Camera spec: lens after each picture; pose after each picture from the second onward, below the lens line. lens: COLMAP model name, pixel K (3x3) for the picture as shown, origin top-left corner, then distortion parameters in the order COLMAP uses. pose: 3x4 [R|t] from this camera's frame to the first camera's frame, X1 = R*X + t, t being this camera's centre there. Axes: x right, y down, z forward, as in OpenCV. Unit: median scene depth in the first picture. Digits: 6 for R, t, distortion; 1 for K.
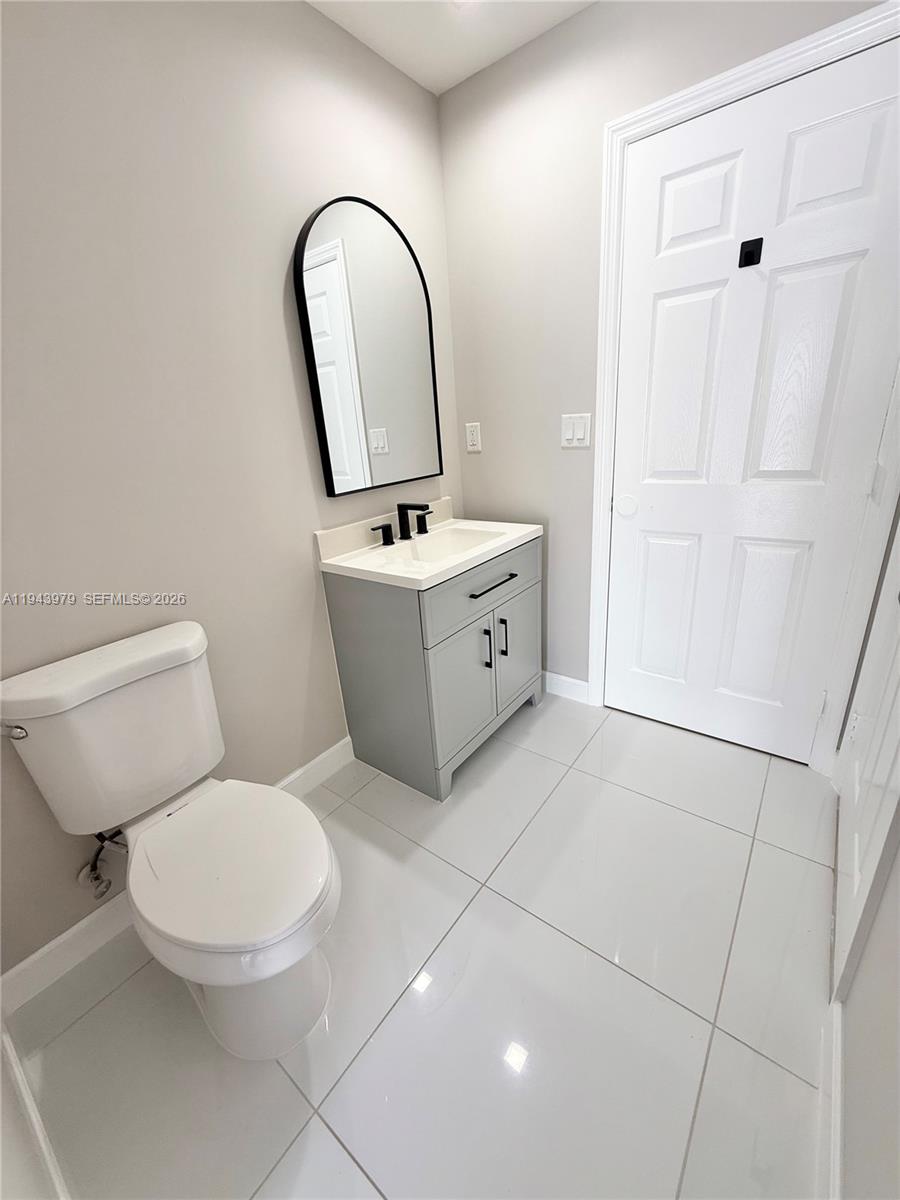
lens RADIAL K [[480.6, 0, 451.5], [0, 480.6, 598.6], [0, 0, 1]] dist [0.001192, -0.000224]
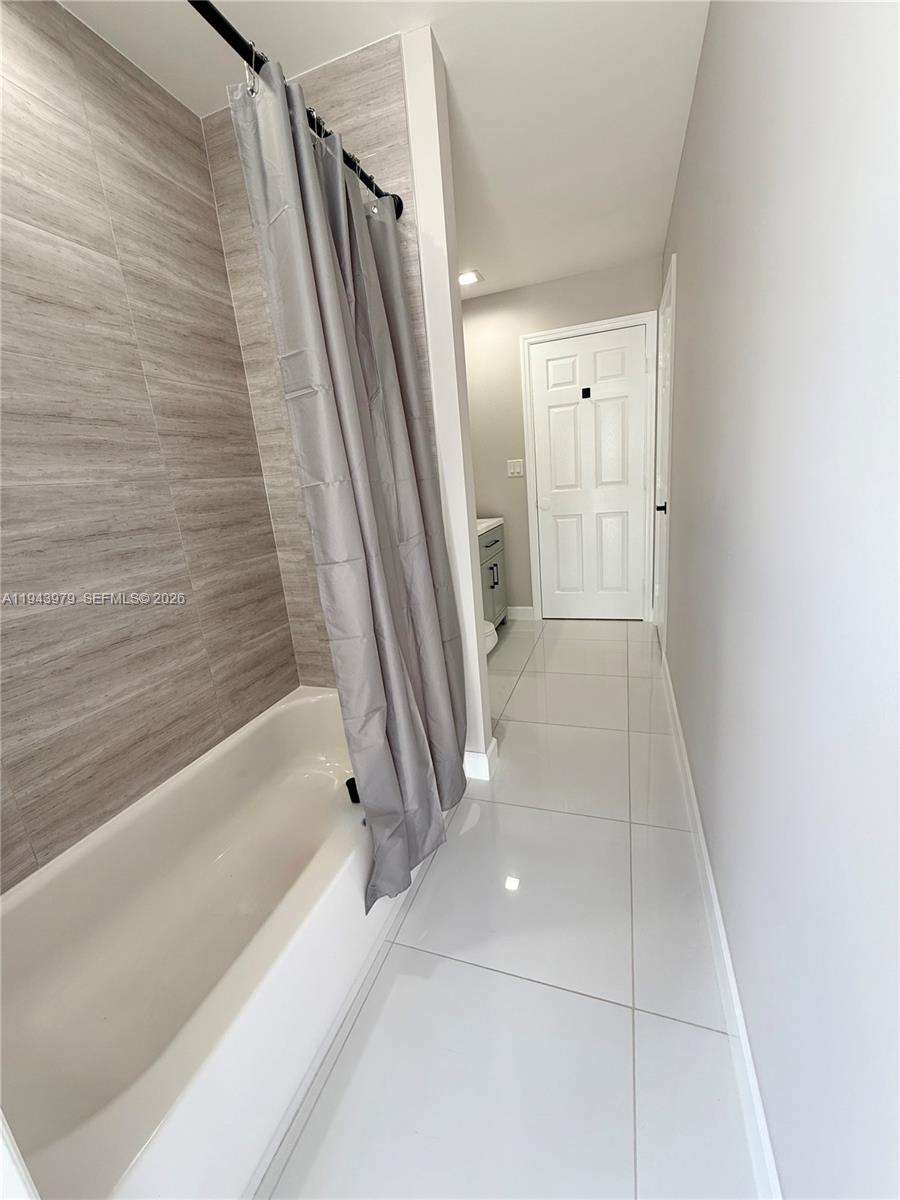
lens RADIAL K [[480.6, 0, 451.1], [0, 480.6, 597.0], [0, 0, 1]] dist [0.001192, -0.000224]
pose [[0.962667, -0.094649, 0.253602, -0.622975], [0.120533, 0.988755, -0.088520, 0.358438], [-0.242372, 0.115783, 0.963250, -0.877298]]
